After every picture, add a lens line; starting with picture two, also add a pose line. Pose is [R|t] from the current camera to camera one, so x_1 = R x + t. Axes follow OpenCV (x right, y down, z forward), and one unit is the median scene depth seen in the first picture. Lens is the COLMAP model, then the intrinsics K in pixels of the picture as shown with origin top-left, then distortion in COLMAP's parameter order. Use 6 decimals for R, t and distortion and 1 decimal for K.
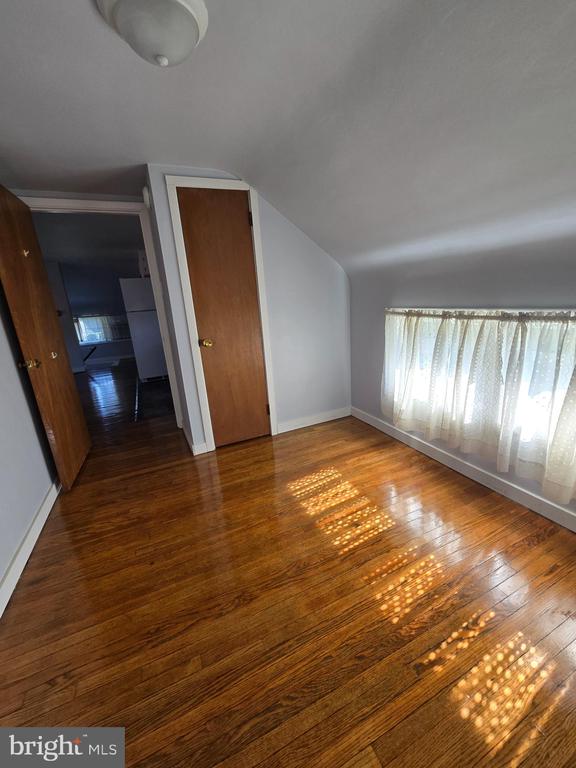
lens RADIAL K [[318.0, 0, 290.7], [0, 318.0, 380.9], [0, 0, 1]] dist [0.001969, 0.000022]
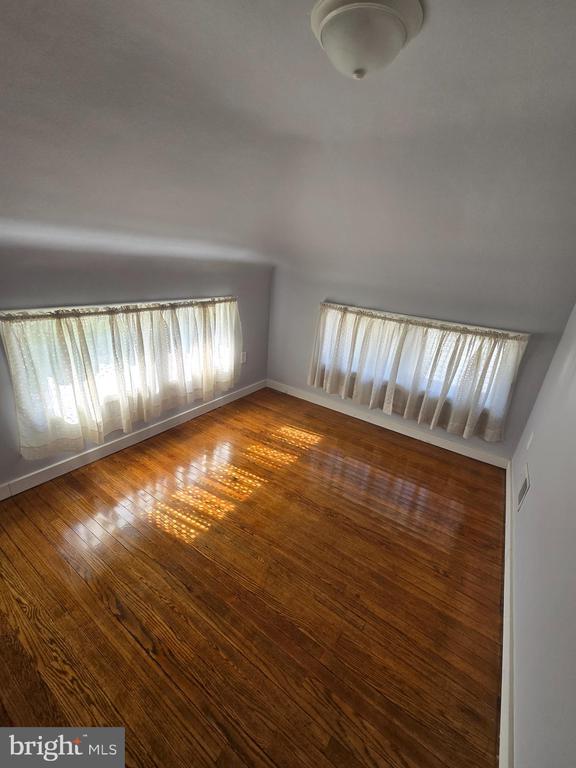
lens RADIAL K [[318.0, 0, 289.0], [0, 318.0, 389.3], [0, 0, 1]] dist [0.001969, 0.000022]
pose [[-0.521969, -0.299843, 0.798525, -0.793677], [0.176728, 0.877844, 0.445148, -0.384387], [-0.834455, 0.373475, -0.405217, 1.163229]]
